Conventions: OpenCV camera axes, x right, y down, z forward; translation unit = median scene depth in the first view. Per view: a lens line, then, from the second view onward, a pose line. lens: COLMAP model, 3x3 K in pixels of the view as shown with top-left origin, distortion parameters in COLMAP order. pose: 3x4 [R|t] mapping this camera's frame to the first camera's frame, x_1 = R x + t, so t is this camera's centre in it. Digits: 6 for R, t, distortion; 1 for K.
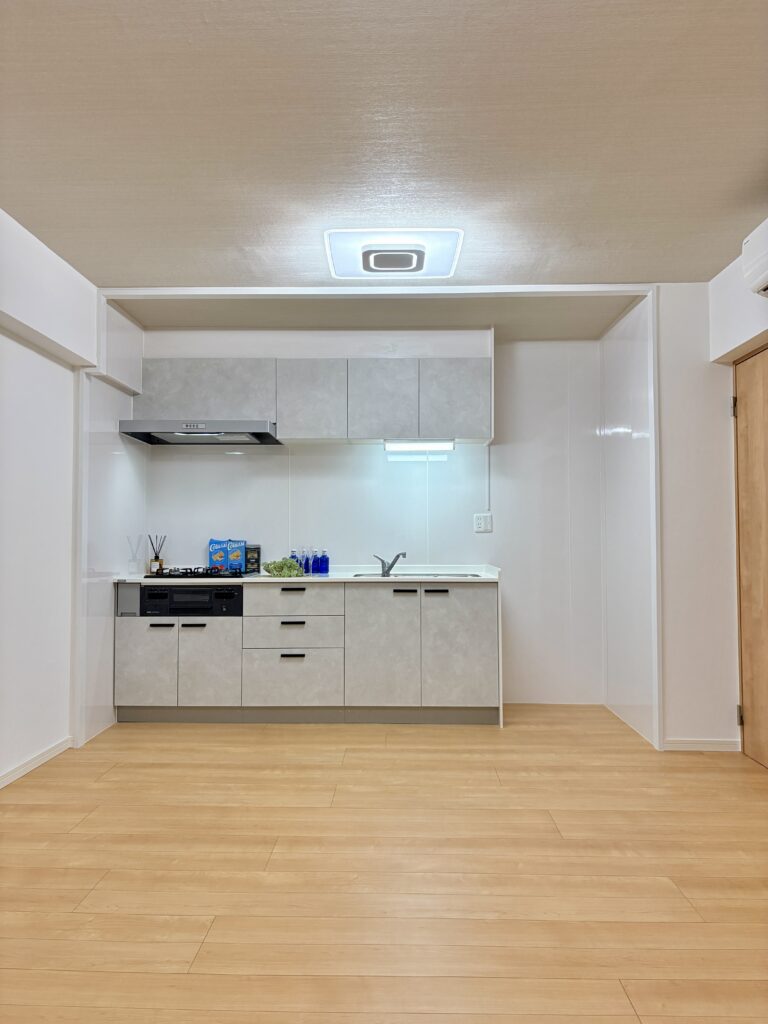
lens RADIAL K [[774.8, 0, 384.0], [0, 774.8, 512.0], [0, 0, 1]] dist [0.004446, 0.002633]
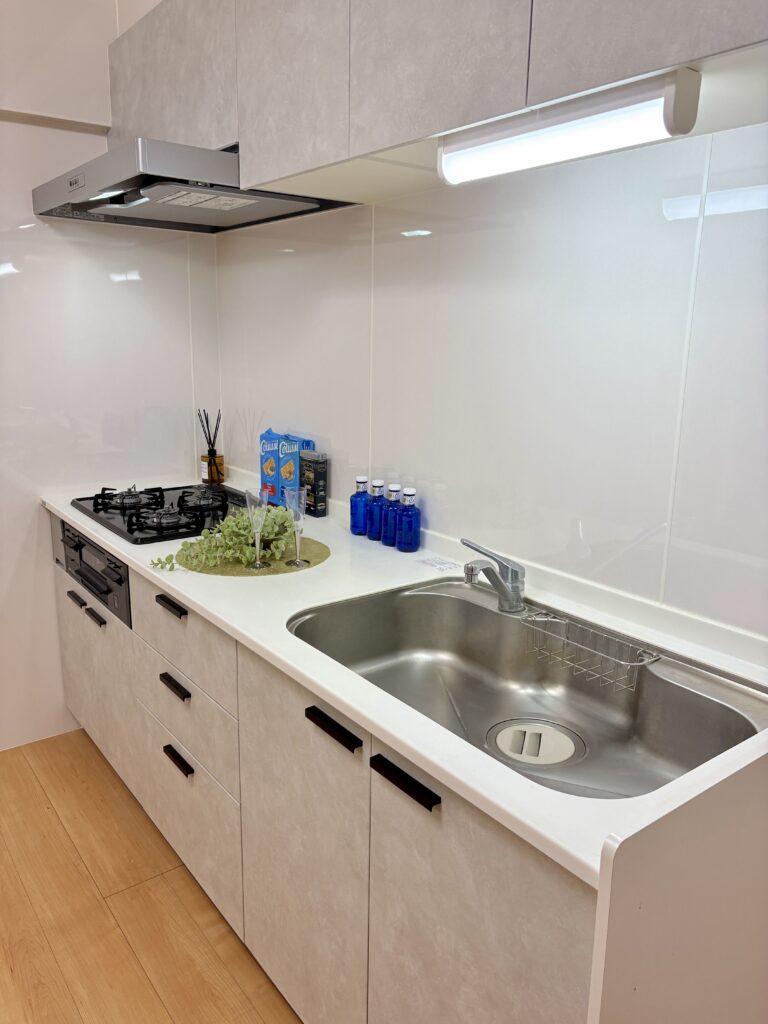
lens RADIAL K [[774.8, 0, 384.0], [0, 774.8, 512.0], [0, 0, 1]] dist [0.004446, 0.002633]
pose [[0.627878, 0.190594, -0.754615, 0.213299], [0.001073, 0.969340, 0.245721, -0.036491], [0.778311, -0.155093, 0.608422, 0.794854]]
